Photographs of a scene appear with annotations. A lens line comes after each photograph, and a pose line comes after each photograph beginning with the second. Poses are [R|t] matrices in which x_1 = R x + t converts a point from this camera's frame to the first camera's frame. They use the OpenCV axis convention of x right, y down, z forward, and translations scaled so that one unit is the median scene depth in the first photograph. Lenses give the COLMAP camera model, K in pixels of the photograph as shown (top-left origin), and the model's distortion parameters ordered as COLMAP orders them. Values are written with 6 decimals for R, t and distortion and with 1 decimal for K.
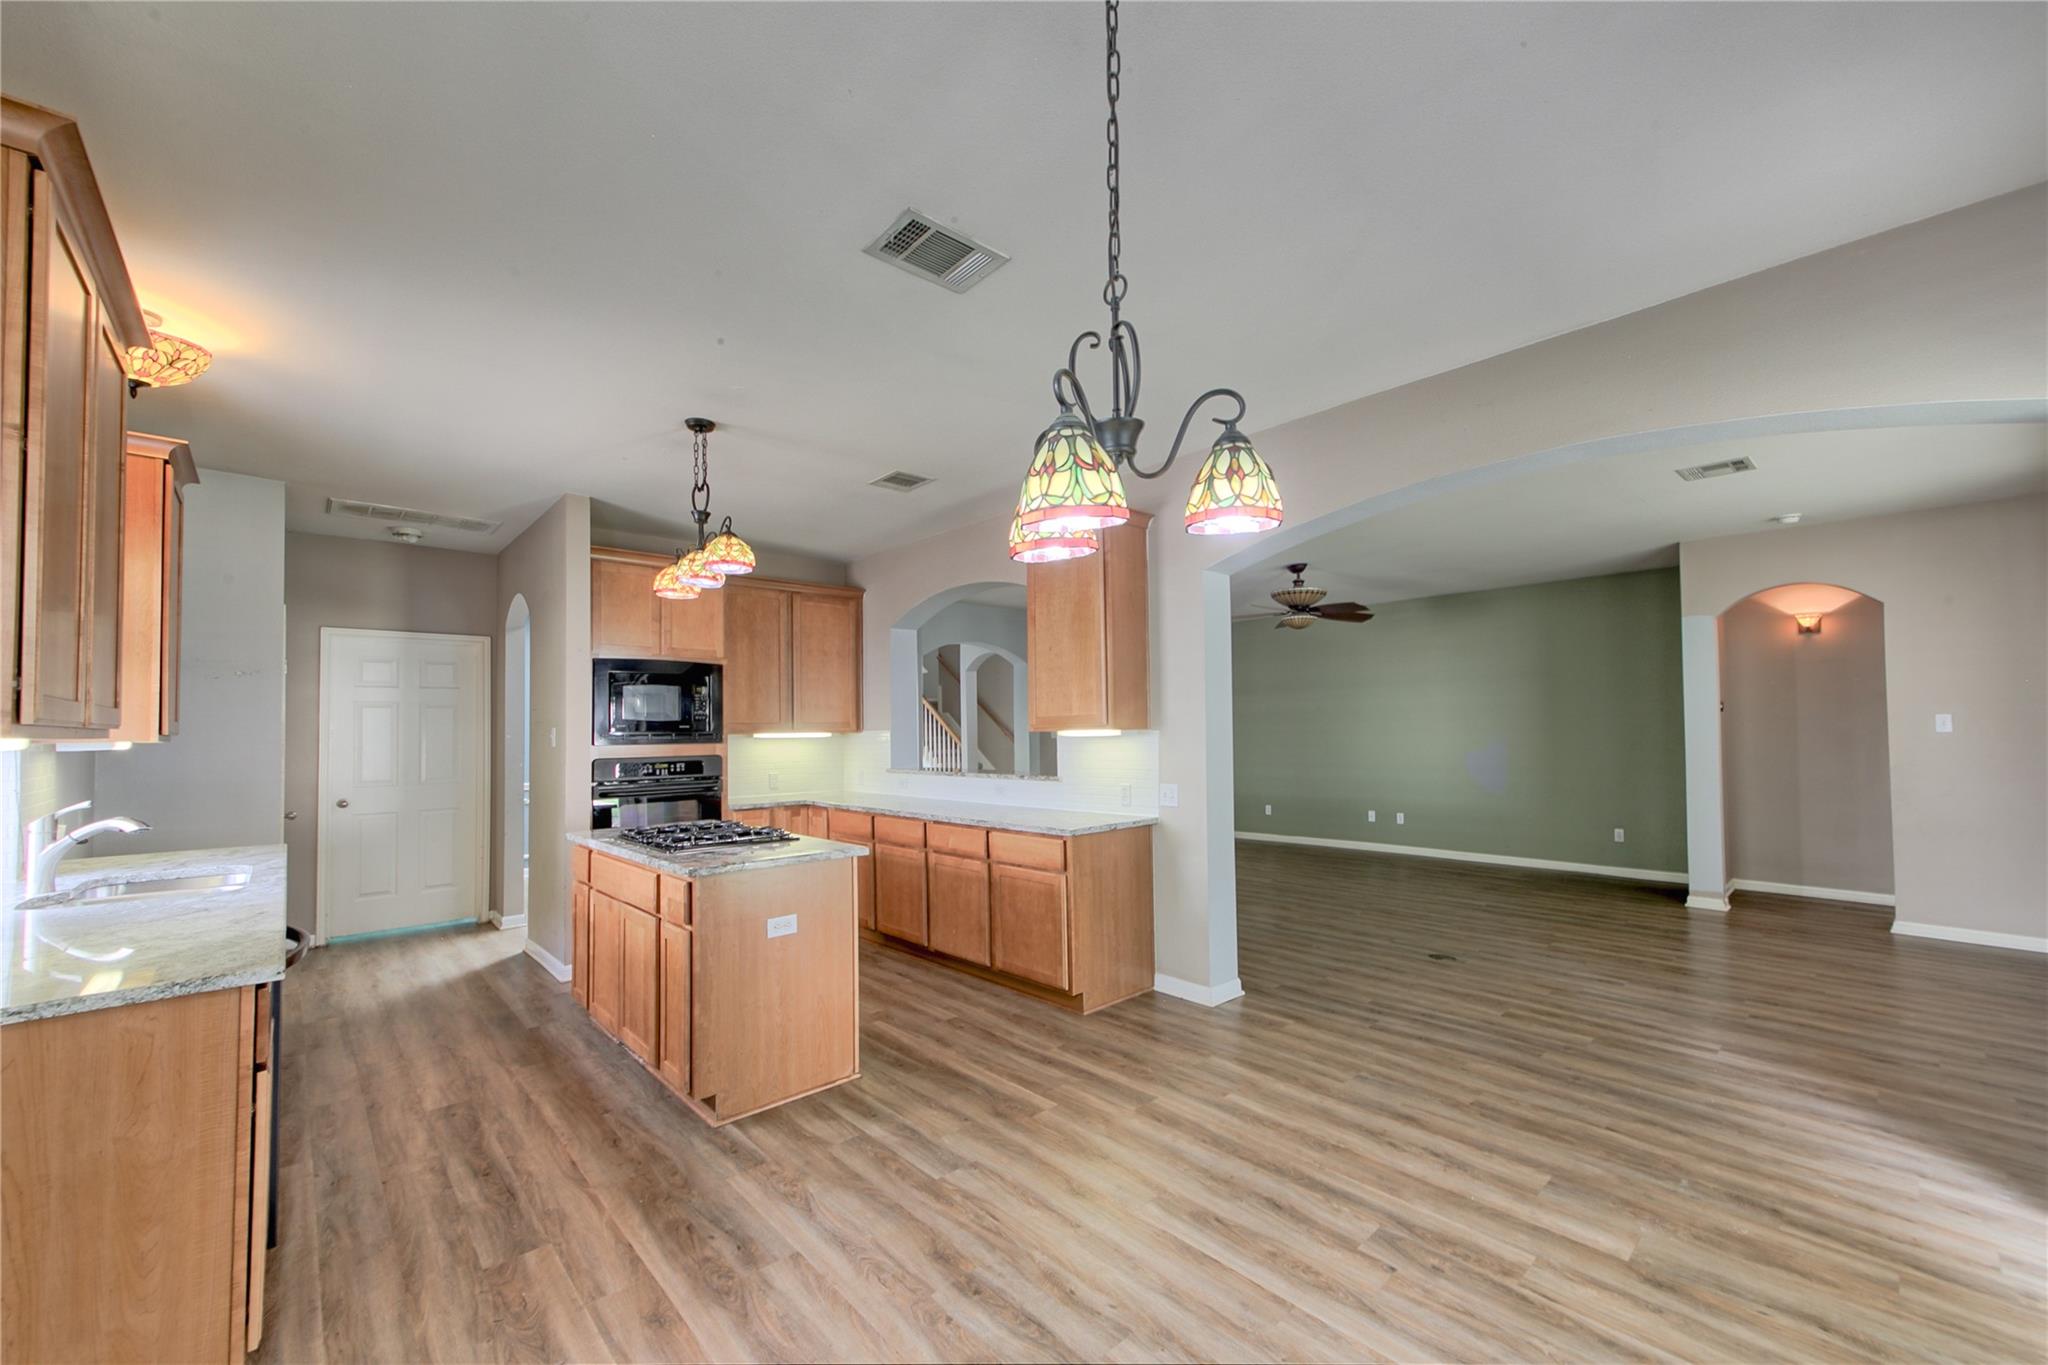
lens RADIAL K [[785.7, 0, 1063.8], [0, 785.7, 709.7], [0, 0, 1]] dist [0.005930, -0.001351]
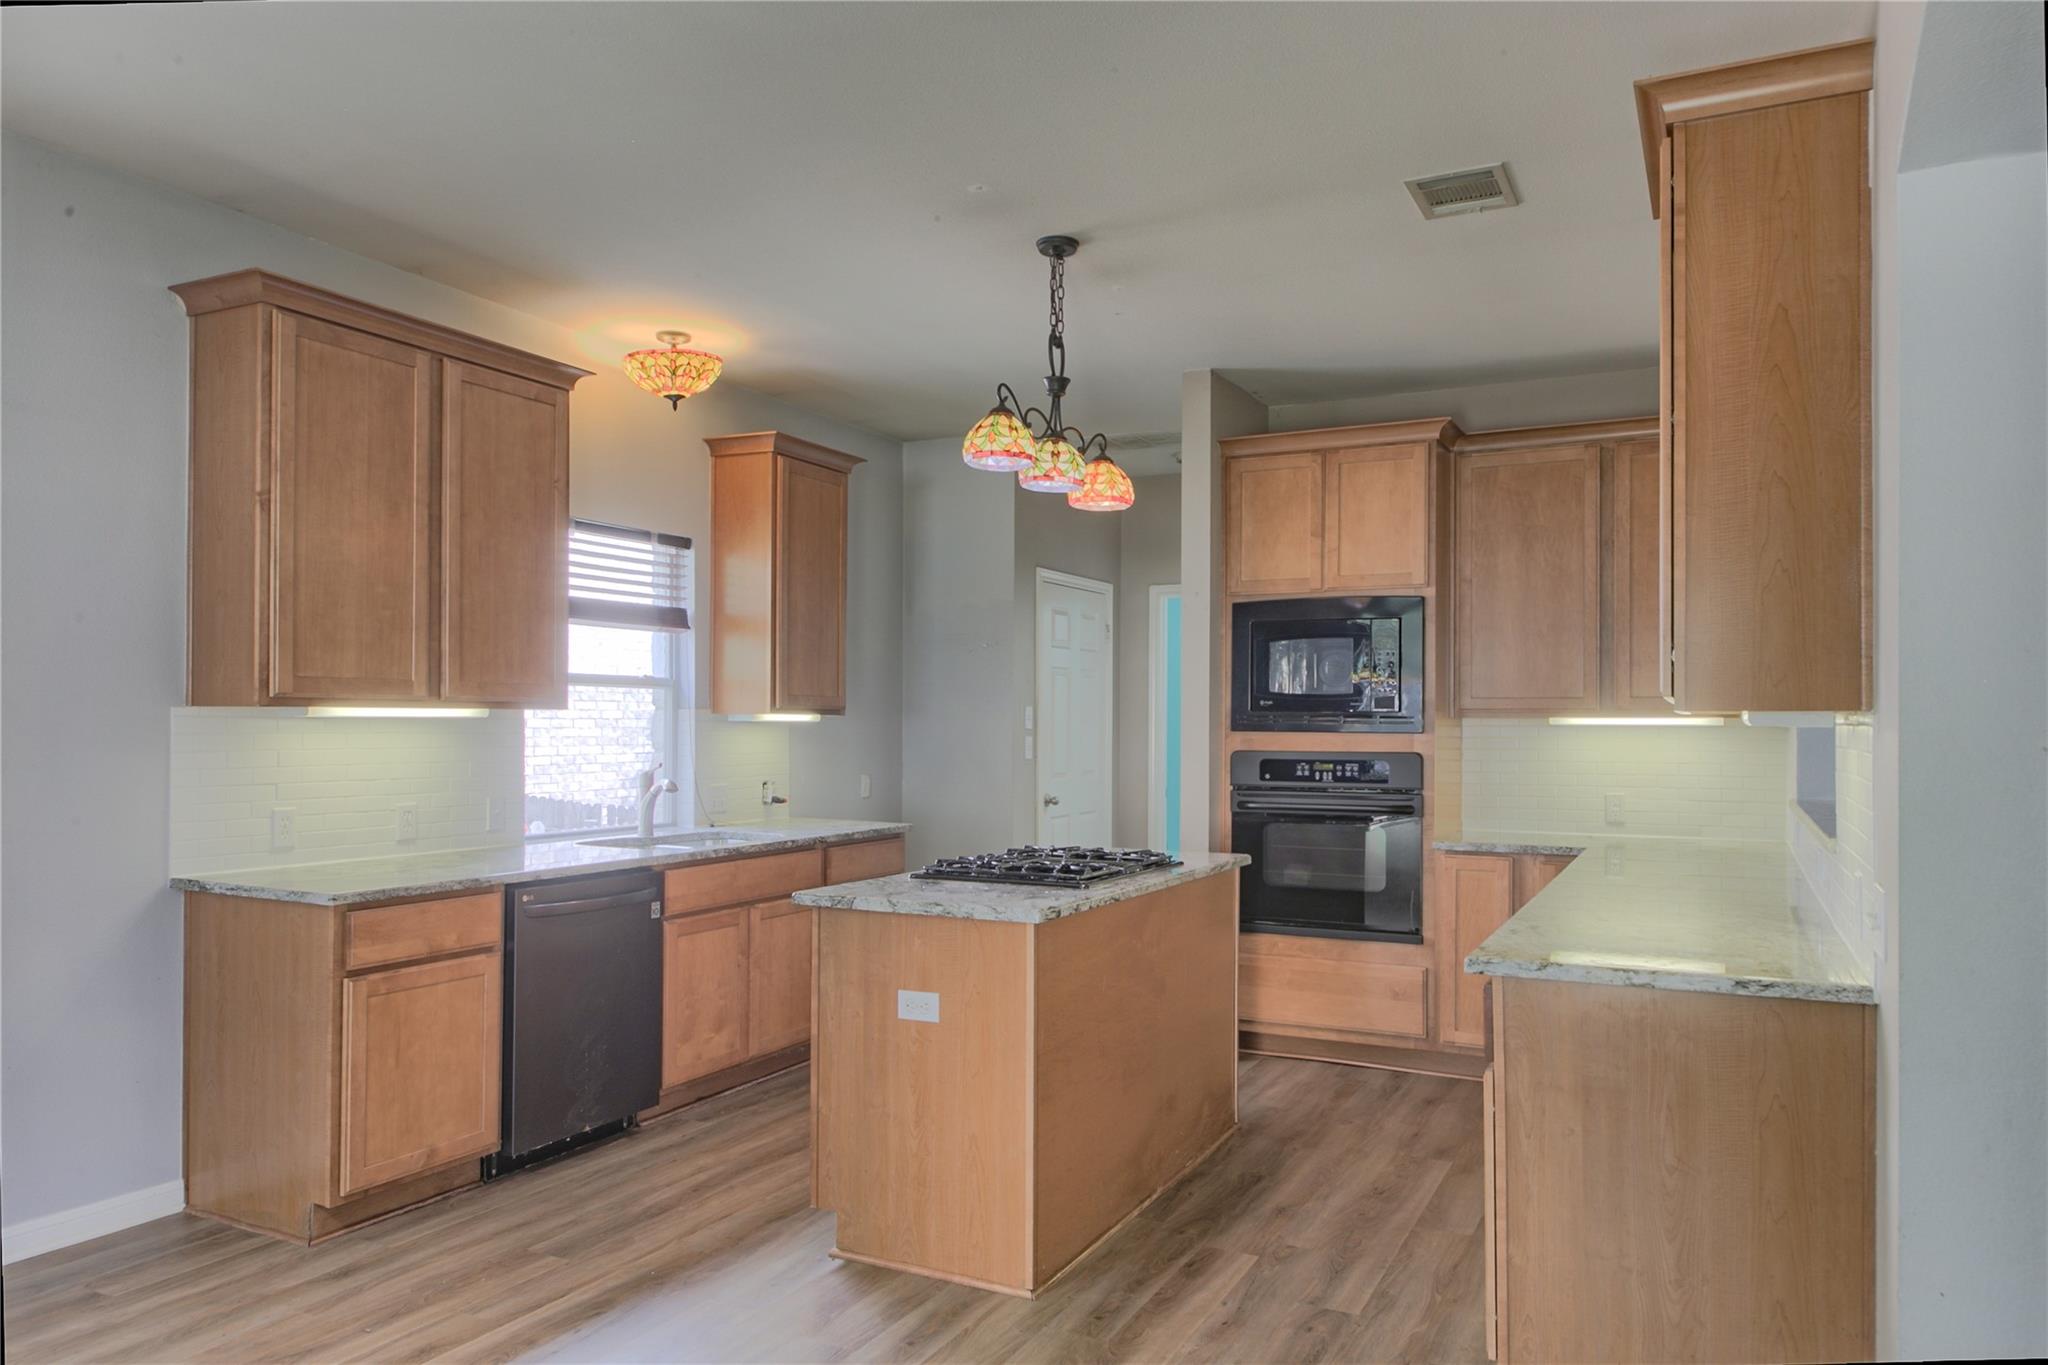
lens RADIAL K [[1368.5, 0, 1030.9], [0, 1368.5, 710.1], [0, 0, 1]] dist [-0.002748, -0.000938]
pose [[0.334154, 0.006288, -0.942498, 0.523352], [0.016531, 0.999785, 0.012532, 0.010464], [0.942374, -0.019768, 0.333978, 0.498224]]
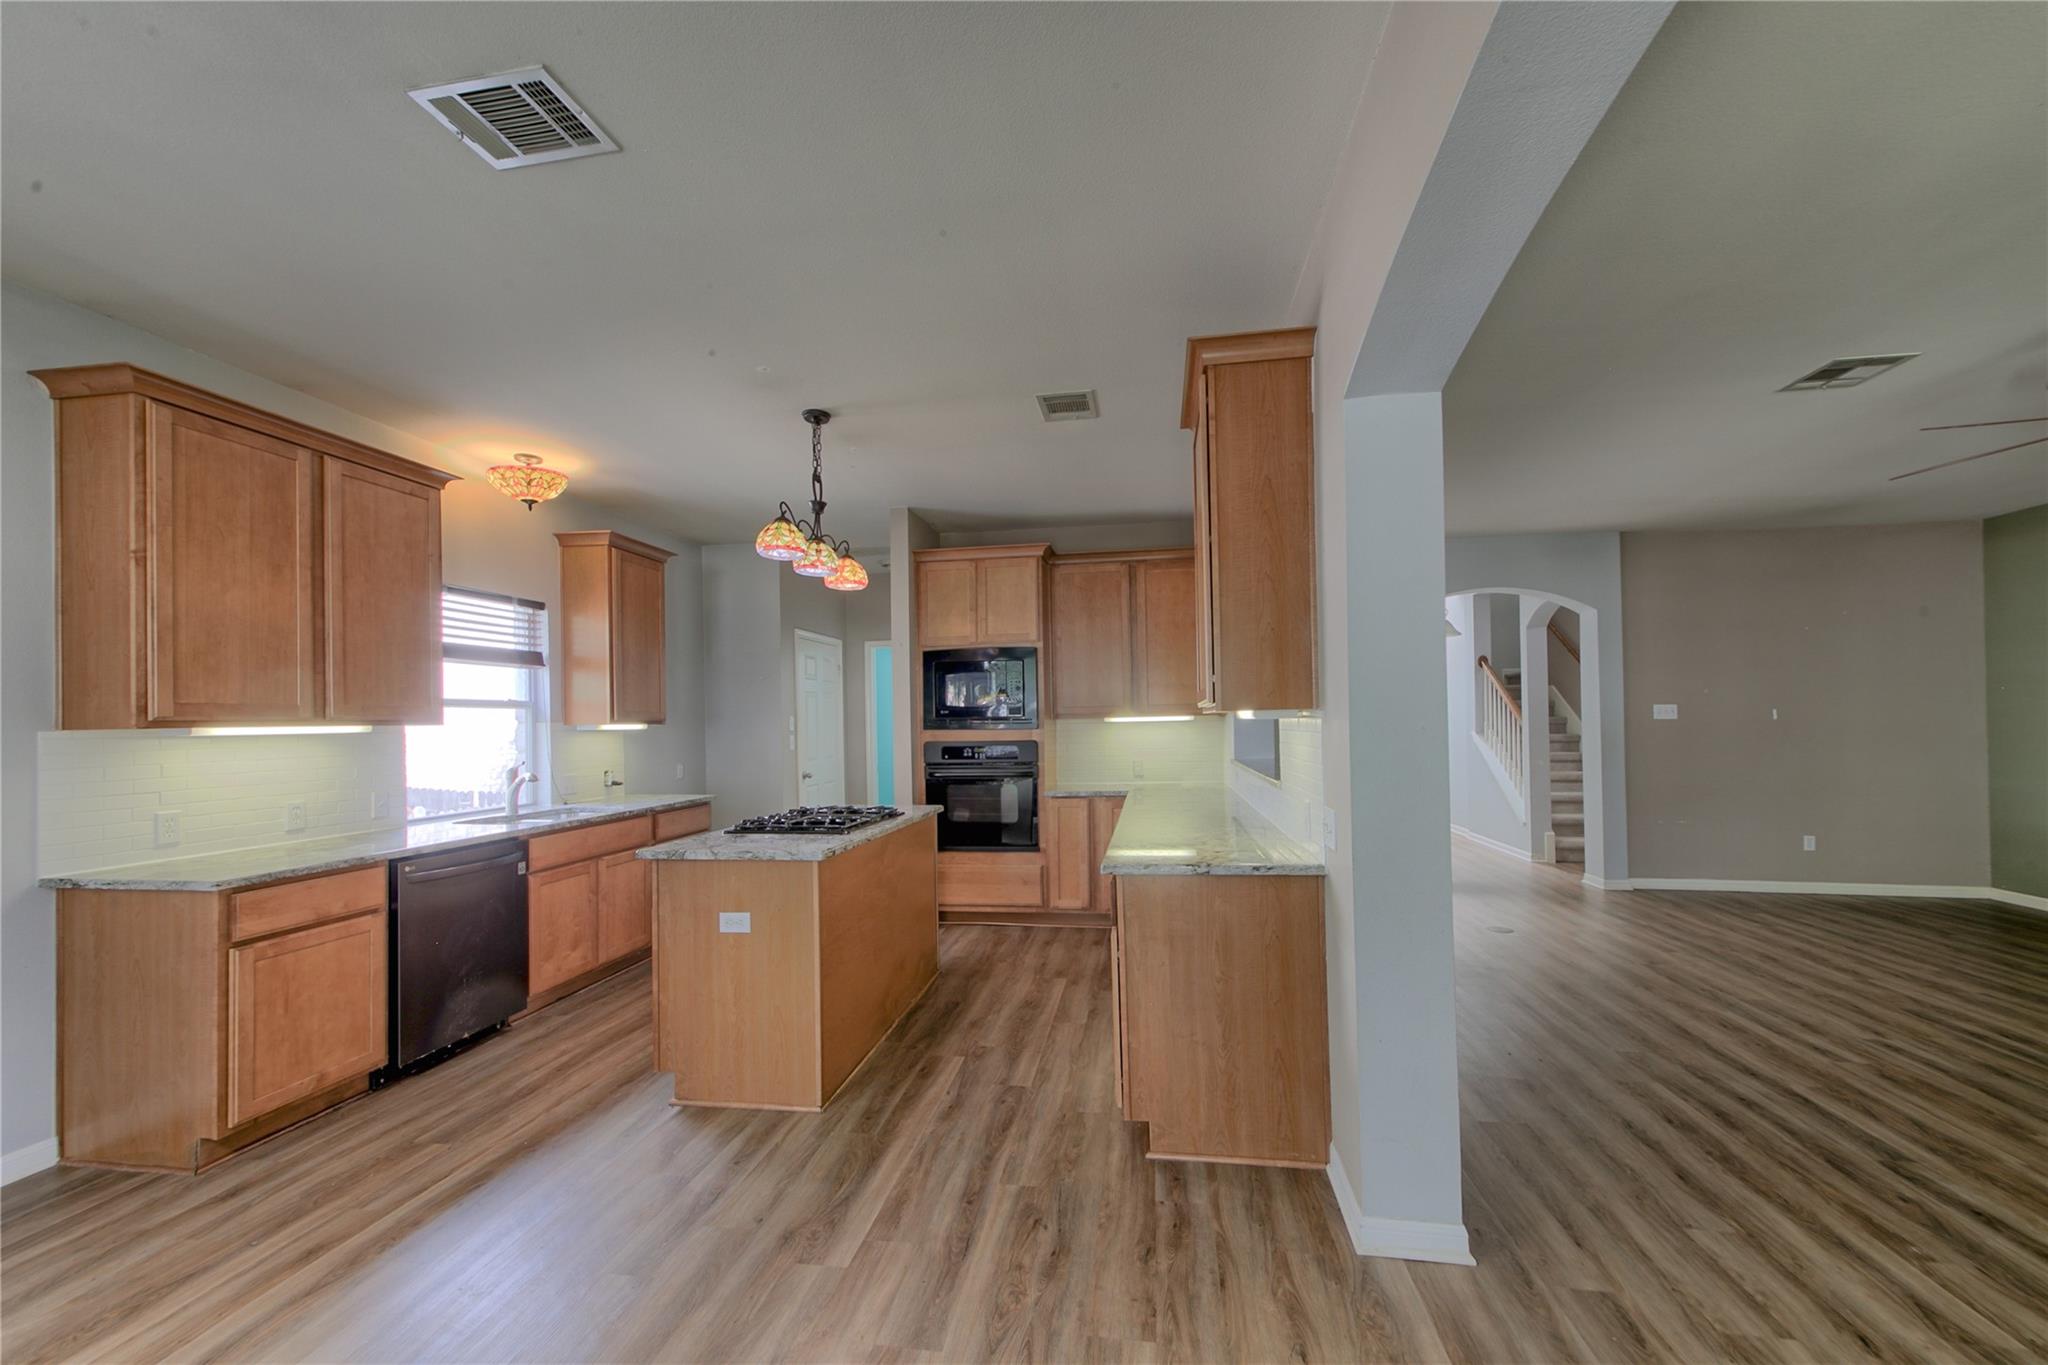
lens RADIAL K [[785.7, 0, 1039.0], [0, 785.7, 712.6], [0, 0, 1]] dist [0.005930, -0.001351]
pose [[0.613898, -0.007107, -0.789354, 0.437275], [0.031714, 0.999374, 0.015666, 0.011271], [0.788748, -0.034651, 0.613739, 0.499749]]
